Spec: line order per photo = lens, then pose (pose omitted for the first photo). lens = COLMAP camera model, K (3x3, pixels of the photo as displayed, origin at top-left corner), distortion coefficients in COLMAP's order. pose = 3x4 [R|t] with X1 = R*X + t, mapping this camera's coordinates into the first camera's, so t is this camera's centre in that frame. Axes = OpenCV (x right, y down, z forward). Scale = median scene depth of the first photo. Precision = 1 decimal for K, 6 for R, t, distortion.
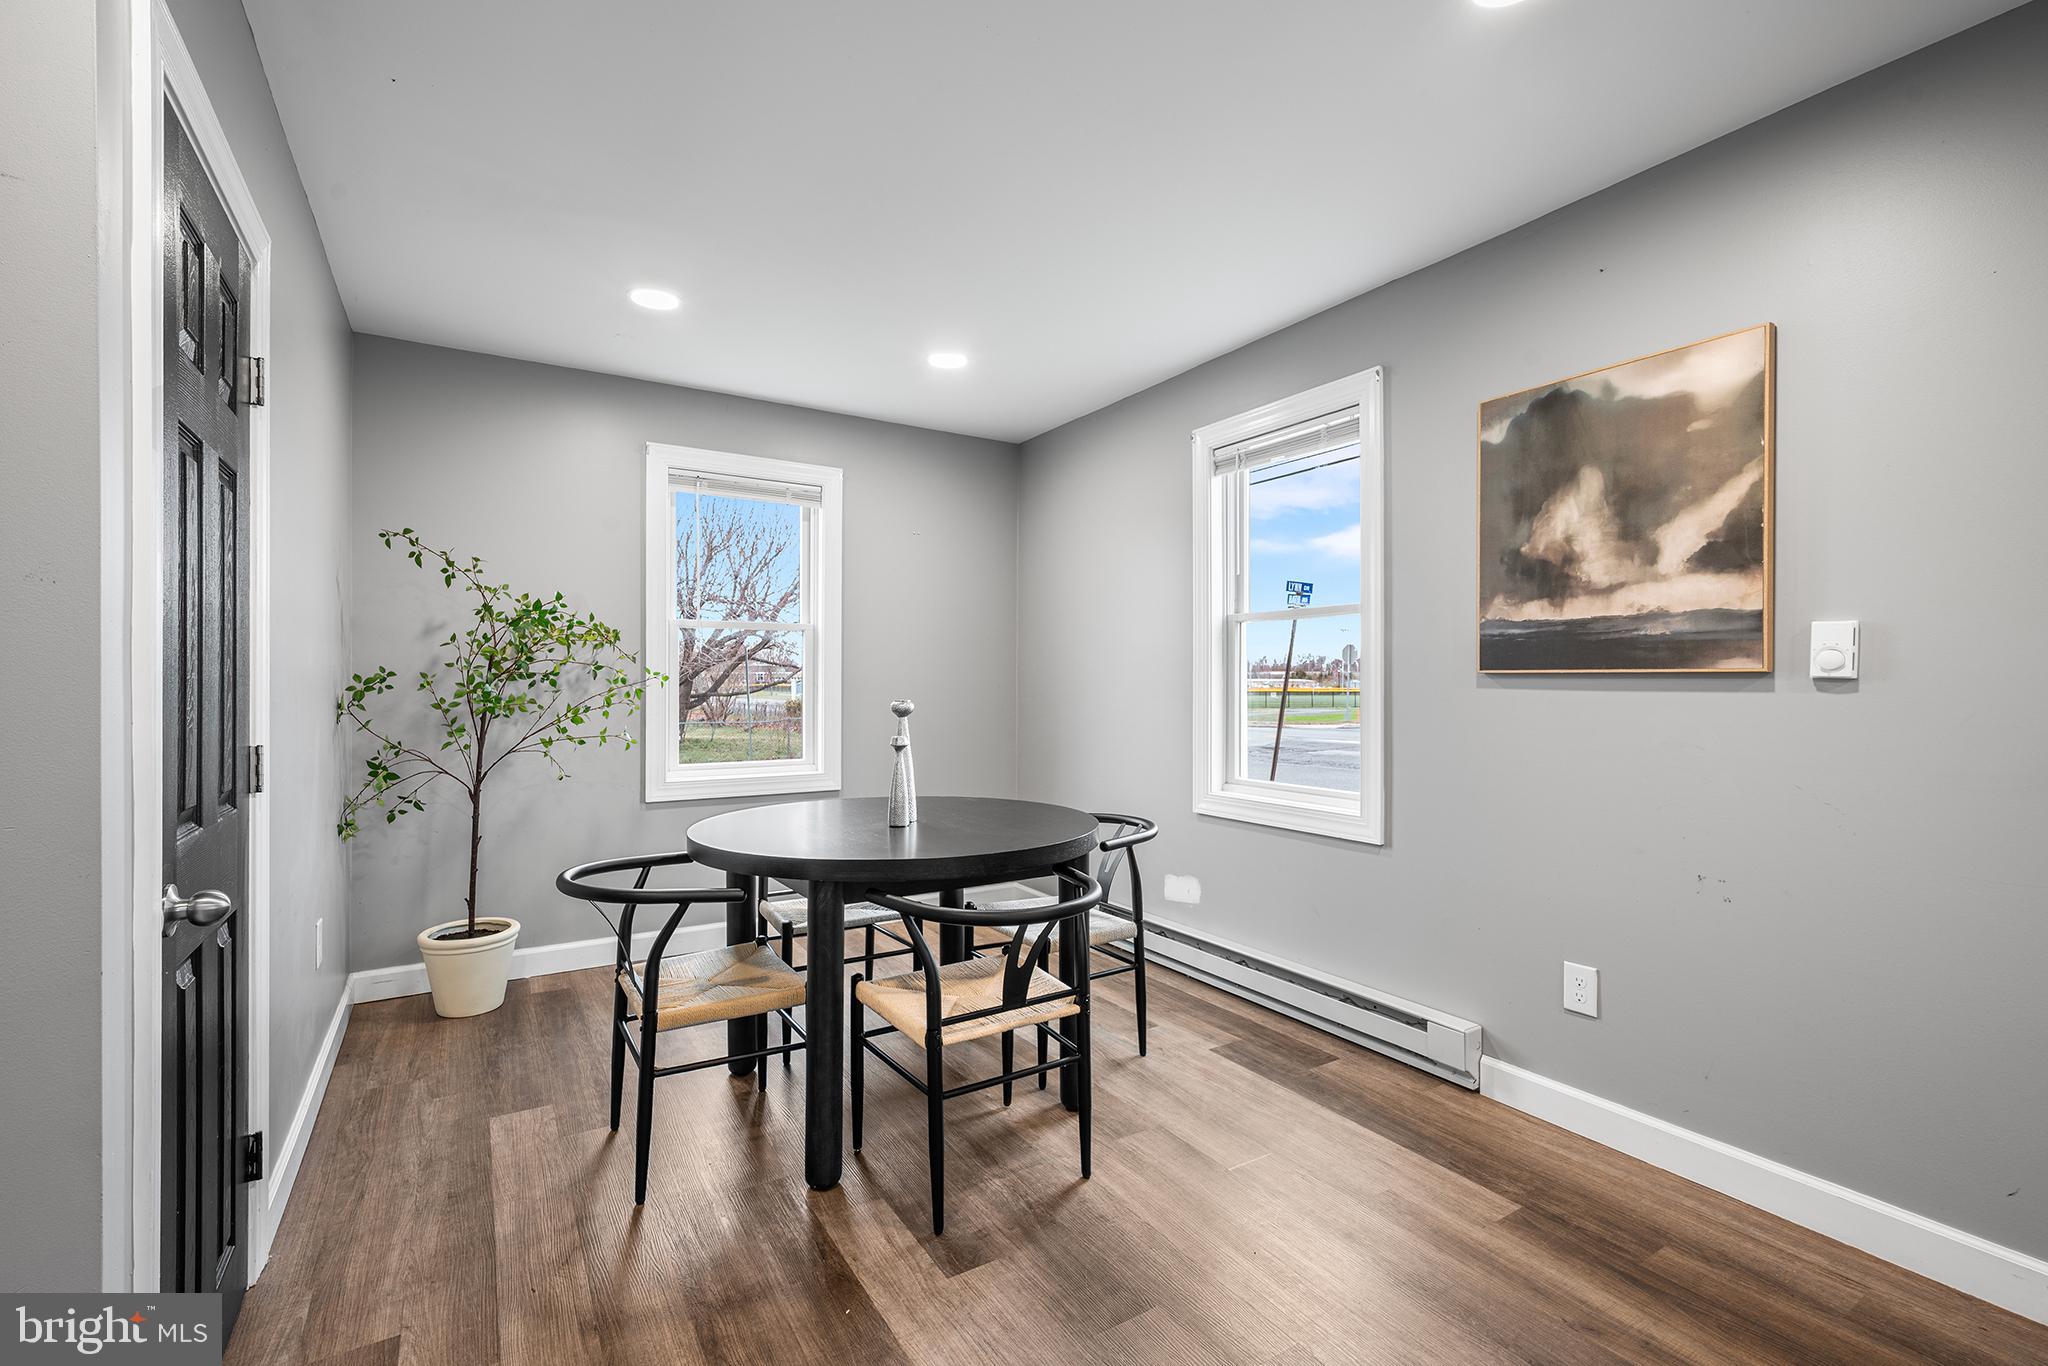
lens RADIAL K [[902.8, 0, 1024.0], [0, 902.8, 683.0], [0, 0, 1]] dist [0.000174, 0.000002]
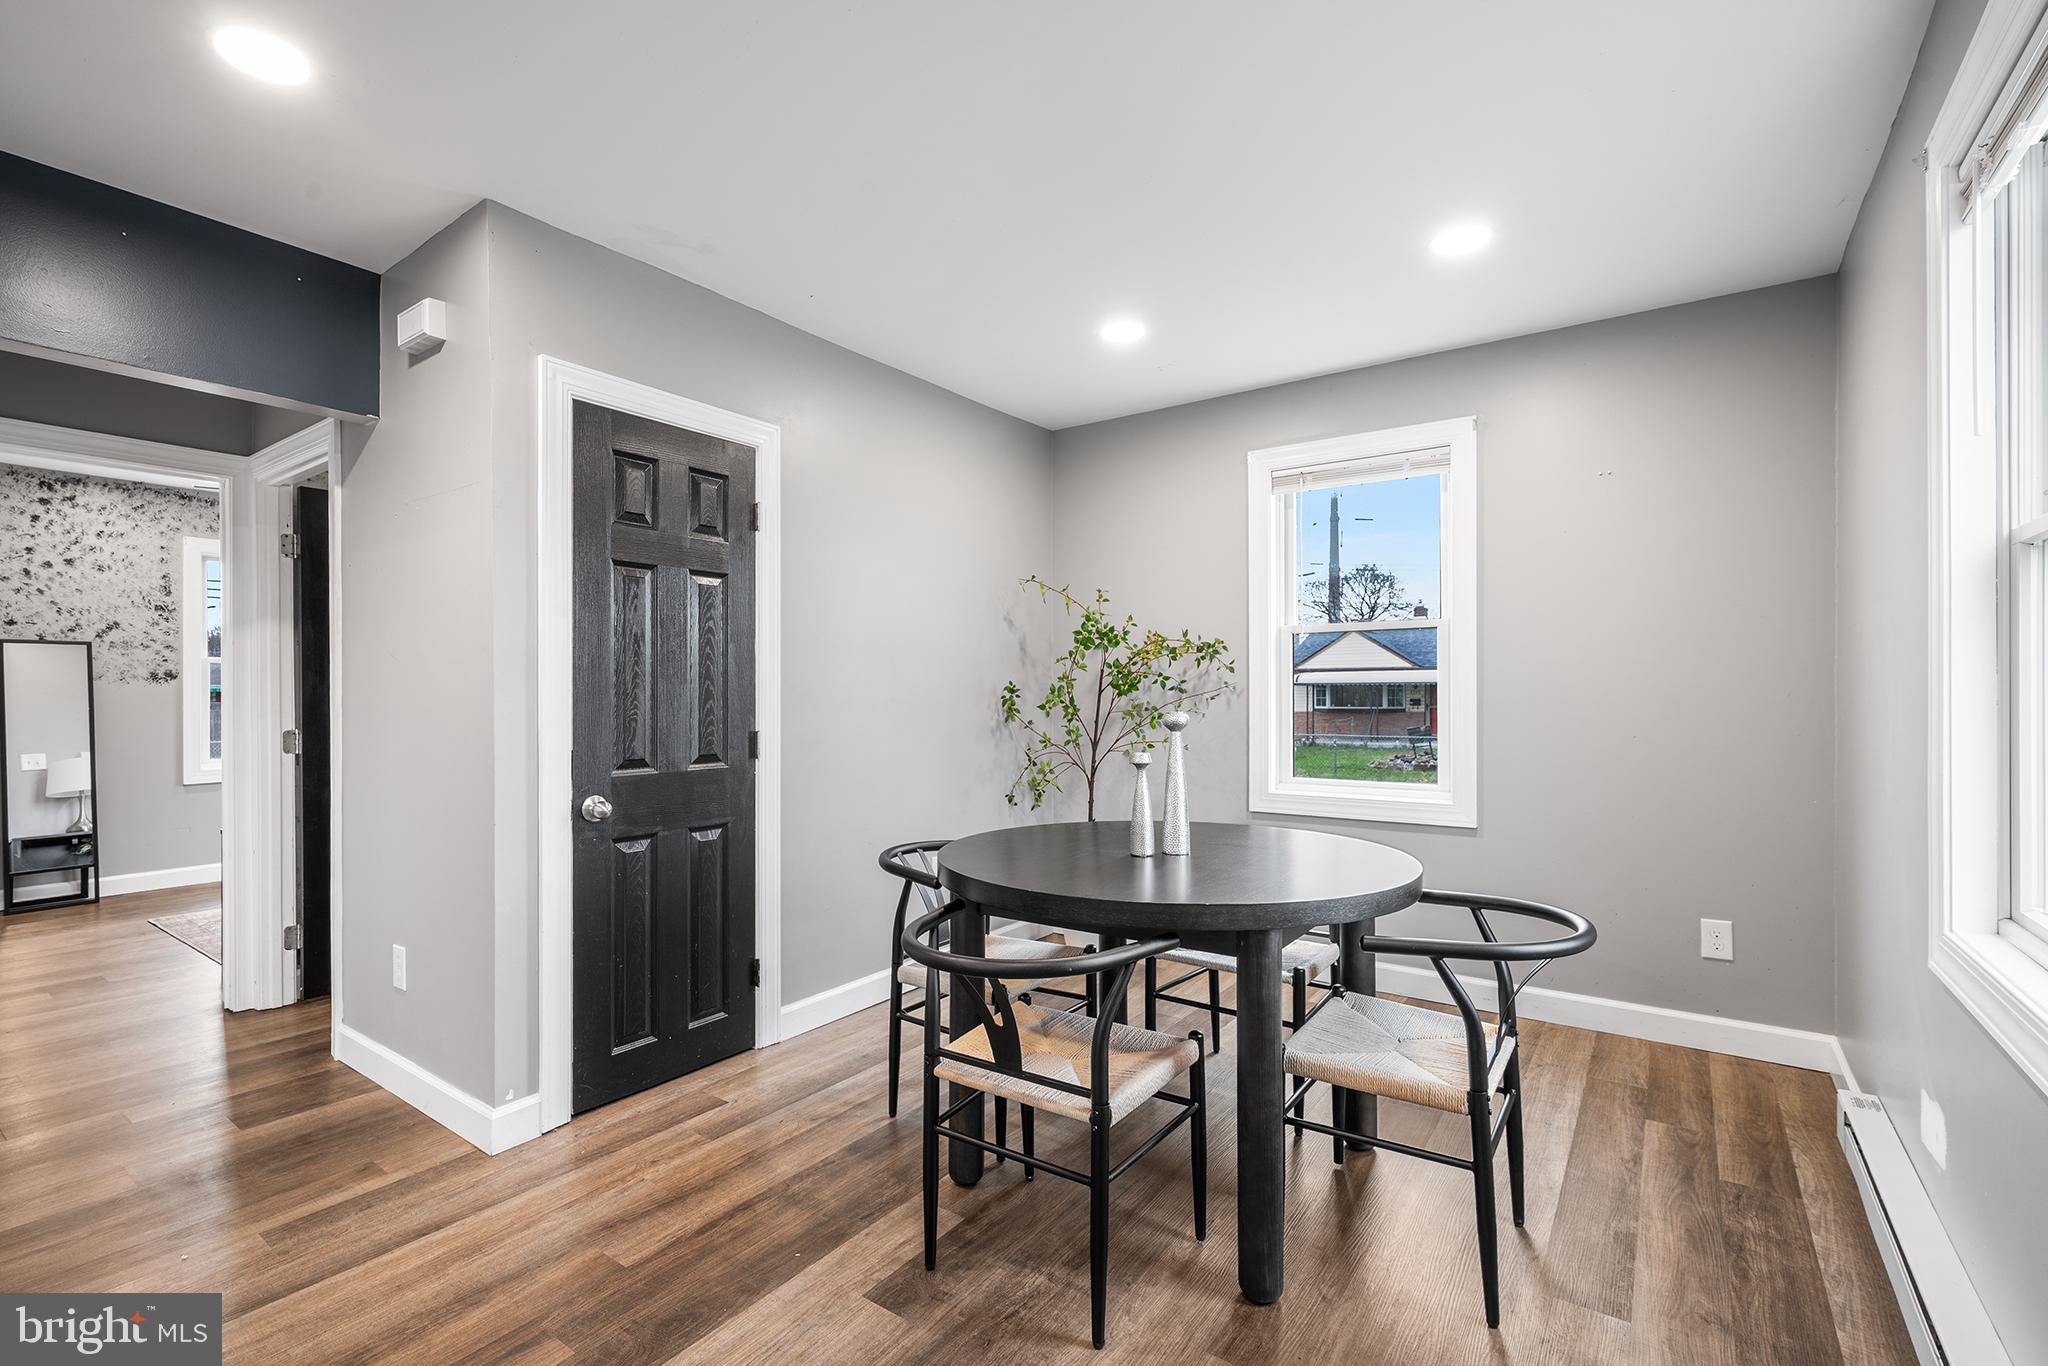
lens RADIAL K [[911.4, 0, 1002.8], [0, 911.4, 693.5], [0, 0, 1]] dist [-0.000539, -0.000178]
pose [[0.375728, -0.002215, -0.926728, 0.565223], [0.006813, 0.999977, 0.000372, 0.000749], [0.926705, -0.006453, 0.375734, 0.485513]]
